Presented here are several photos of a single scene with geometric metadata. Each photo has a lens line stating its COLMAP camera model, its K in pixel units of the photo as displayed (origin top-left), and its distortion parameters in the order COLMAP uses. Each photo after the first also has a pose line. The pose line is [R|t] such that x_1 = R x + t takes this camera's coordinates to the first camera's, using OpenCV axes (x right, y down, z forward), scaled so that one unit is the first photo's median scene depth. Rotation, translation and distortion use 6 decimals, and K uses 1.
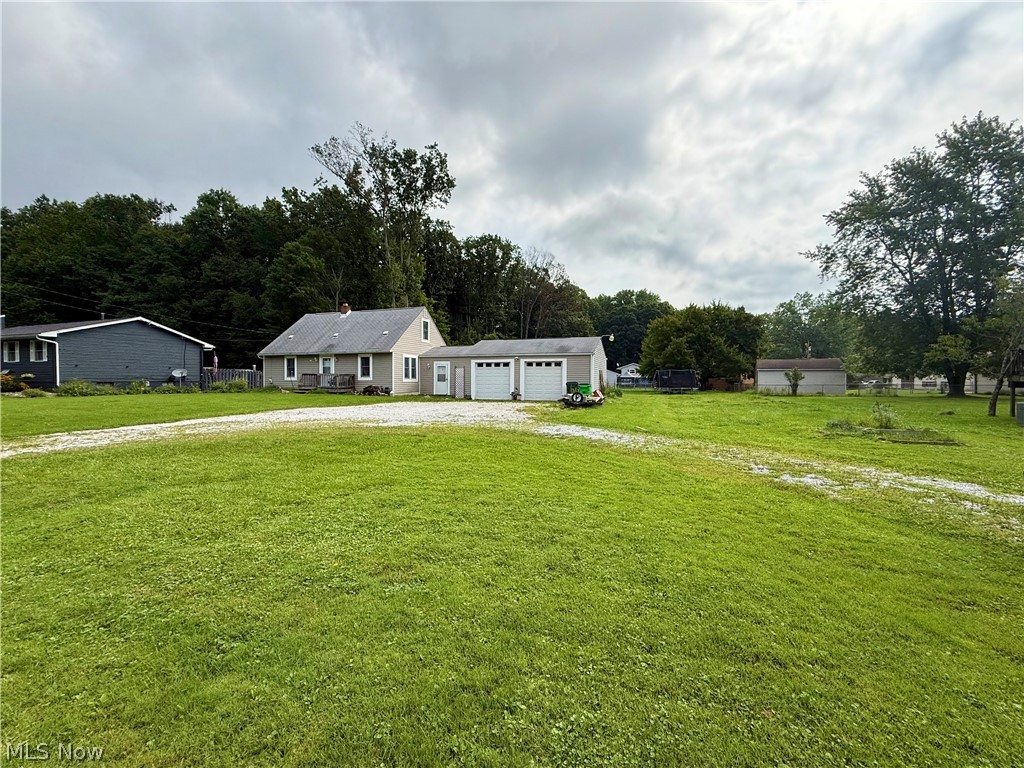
lens RADIAL K [[409.5, 0, 509.5], [0, 409.5, 384.4], [0, 0, 1]] dist [-0.000640, 0.000520]
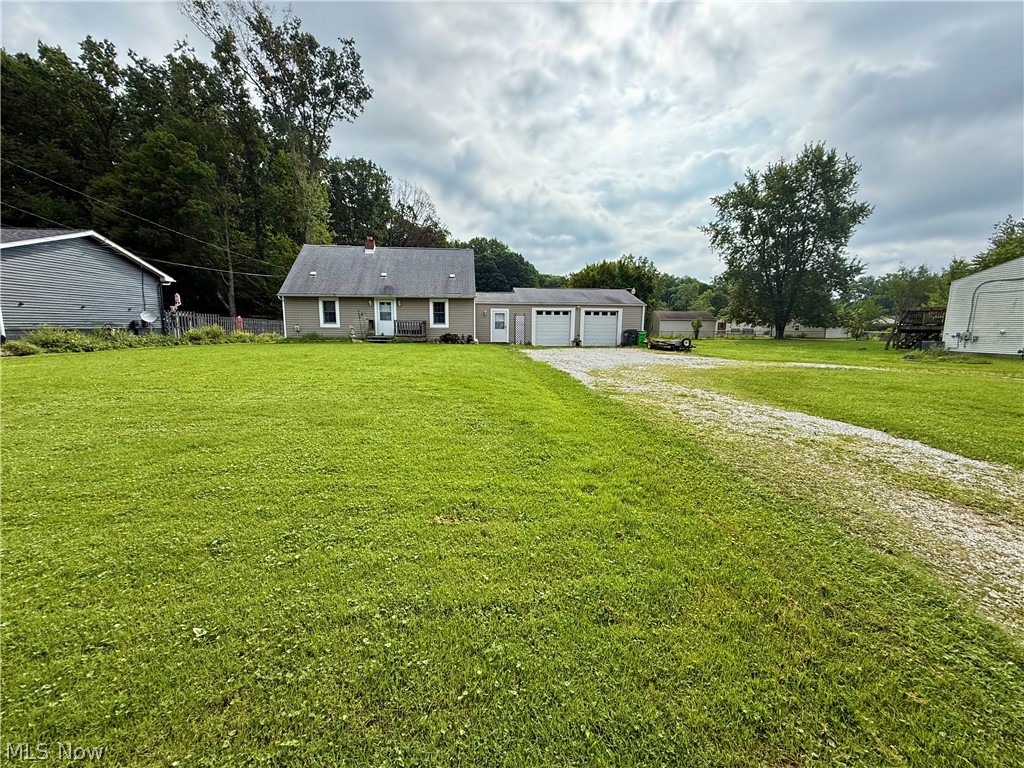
lens RADIAL K [[413.8, 0, 498.7], [0, 413.8, 382.7], [0, 0, 1]] dist [0.003828, 0.000431]
pose [[0.903739, -0.054999, 0.424536, -0.588061], [0.002047, 0.992256, 0.124191, -0.002269], [-0.428079, -0.111367, 0.896853, 0.081260]]
